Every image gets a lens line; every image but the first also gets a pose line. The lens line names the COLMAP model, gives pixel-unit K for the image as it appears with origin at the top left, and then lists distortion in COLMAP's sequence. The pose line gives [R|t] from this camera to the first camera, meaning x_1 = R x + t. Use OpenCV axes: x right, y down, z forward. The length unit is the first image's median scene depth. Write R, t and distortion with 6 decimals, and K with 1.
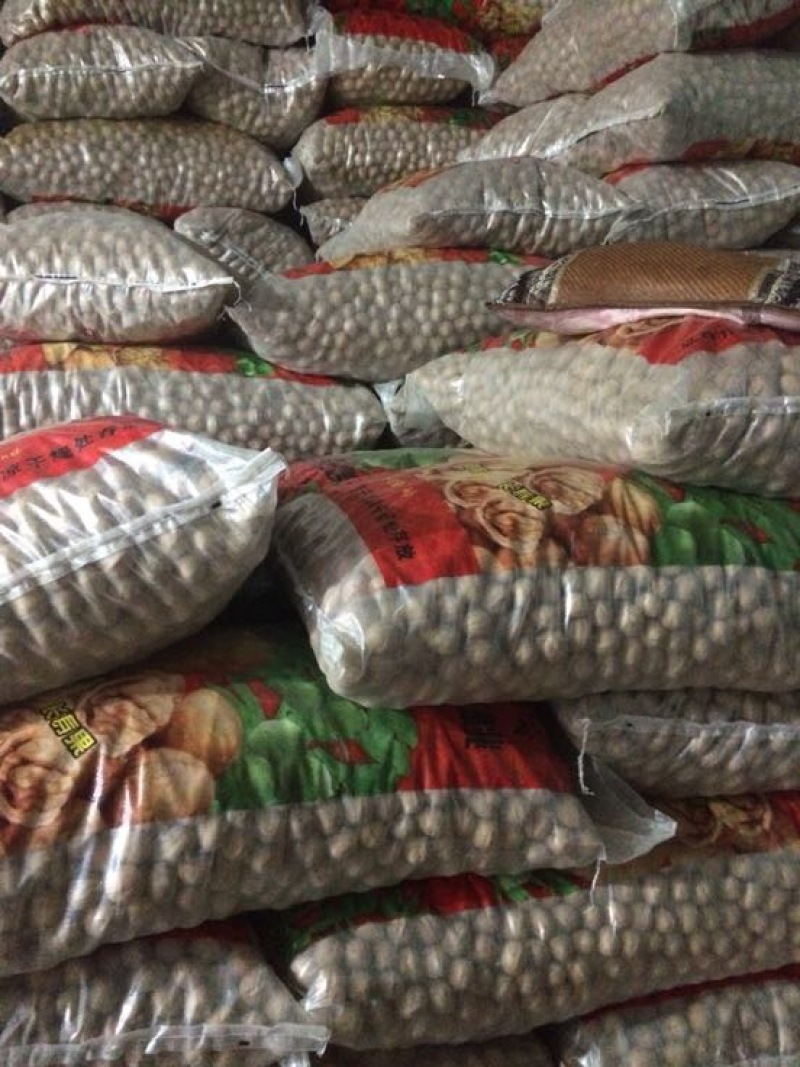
lens RADIAL K [[943.2, 0, 400.0], [0, 943.2, 533.5], [0, 0, 1]] dist [0.097144, -0.141204]
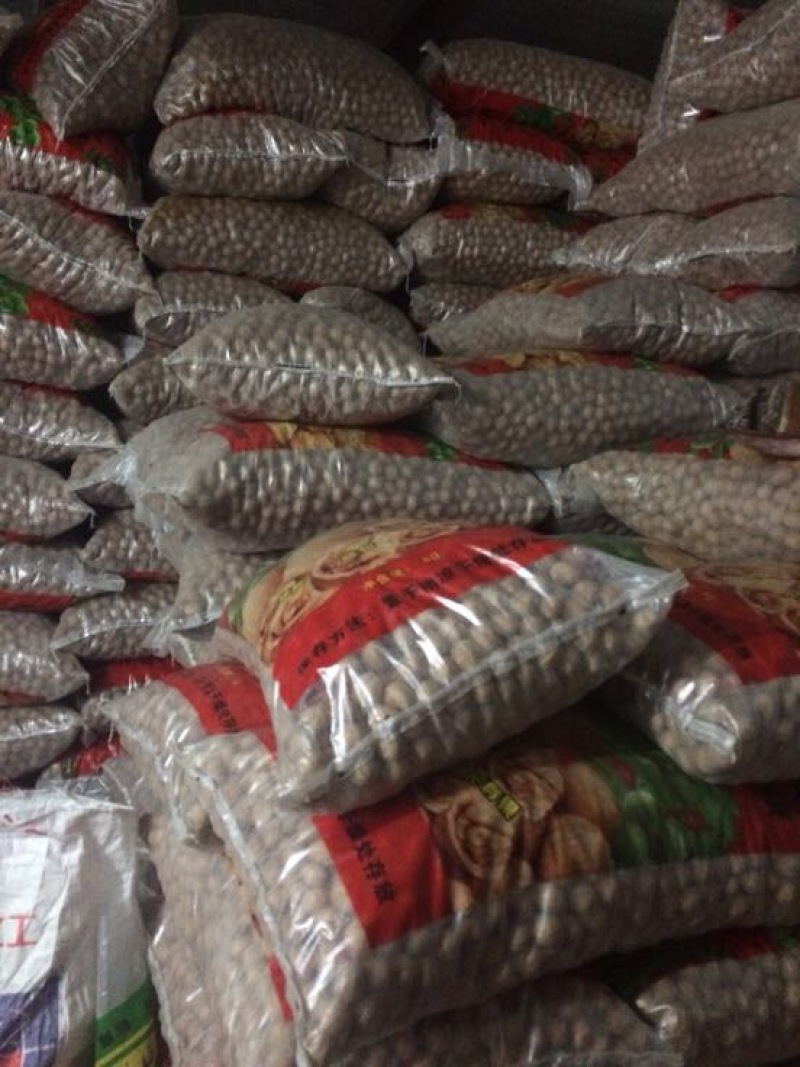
lens RADIAL K [[932.9, 0, 400.0], [0, 932.9, 533.5], [0, 0, 1]] dist [0.099141, -0.126174]
pose [[0.993578, 0.051818, 0.100591, -0.300306], [-0.048448, 0.998189, -0.035662, -0.036811], [-0.102257, 0.030560, 0.994289, -0.081705]]
